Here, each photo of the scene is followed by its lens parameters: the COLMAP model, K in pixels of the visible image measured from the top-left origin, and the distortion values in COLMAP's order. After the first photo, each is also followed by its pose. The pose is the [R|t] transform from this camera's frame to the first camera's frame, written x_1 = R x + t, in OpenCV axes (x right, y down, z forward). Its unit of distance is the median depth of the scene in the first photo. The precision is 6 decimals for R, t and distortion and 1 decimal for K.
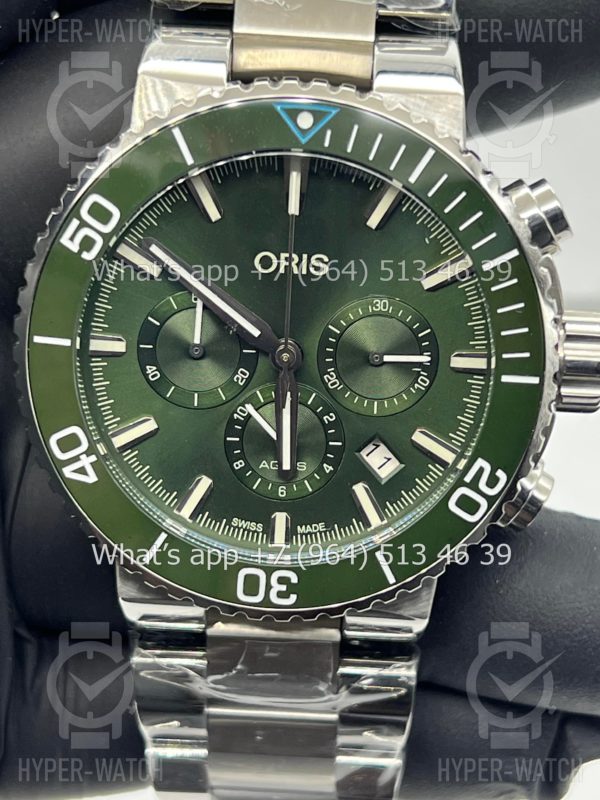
lens RADIAL K [[1902.0, 0, 297.8], [0, 1902.0, 394.5], [0, 0, 1]] dist [0.207739, 0.000000]
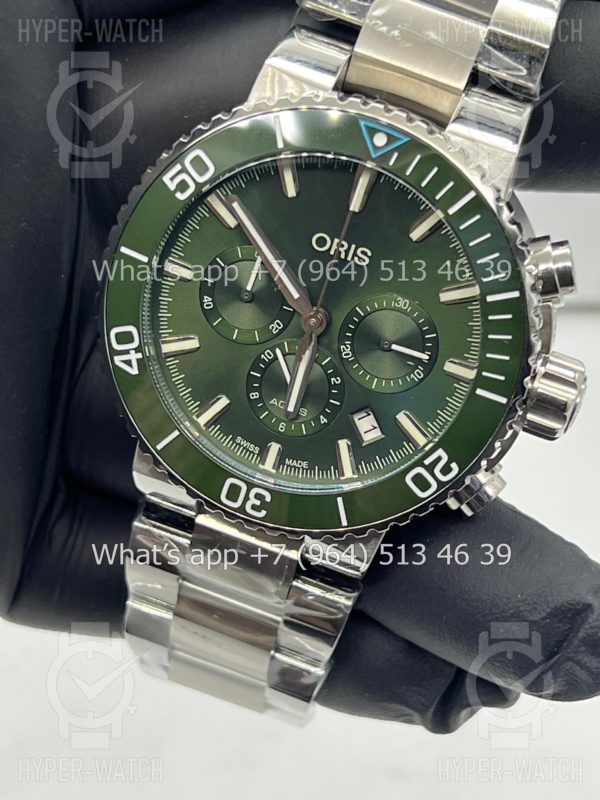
lens RADIAL K [[1902.0, 0, 301.0], [0, 1902.0, 400.3], [0, 0, 1]] dist [0.207739, 0.000000]
pose [[0.951850, 0.292391, -0.092135, 0.110997], [-0.288324, 0.955951, 0.055023, -0.035909], [0.104164, -0.025809, 0.994225, -0.205288]]
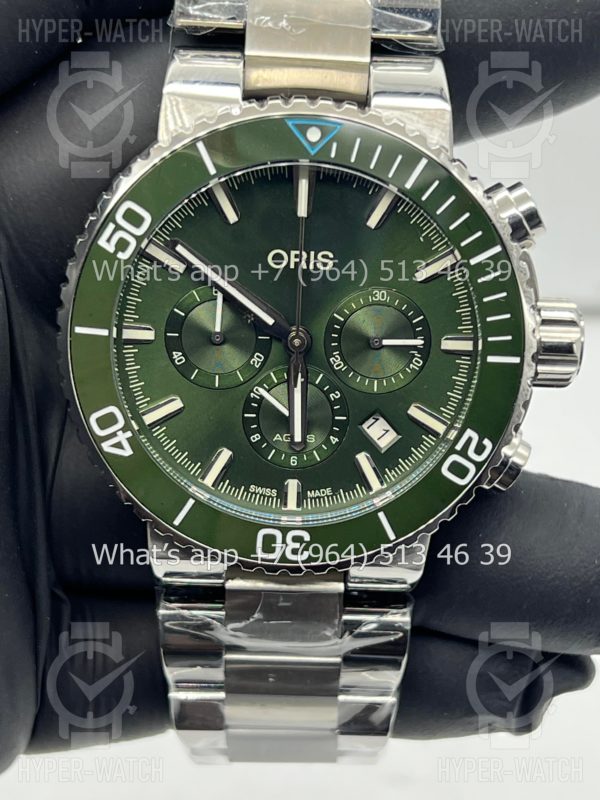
lens RADIAL K [[1902.0, 0, 300.5], [0, 1902.0, 403.8], [0, 0, 1]] dist [0.207739, 0.000000]
pose [[0.999136, -0.014837, 0.038832, -0.048303], [0.014086, 0.999710, 0.019530, -0.005178], [-0.039110, -0.018966, 0.999055, -0.132955]]
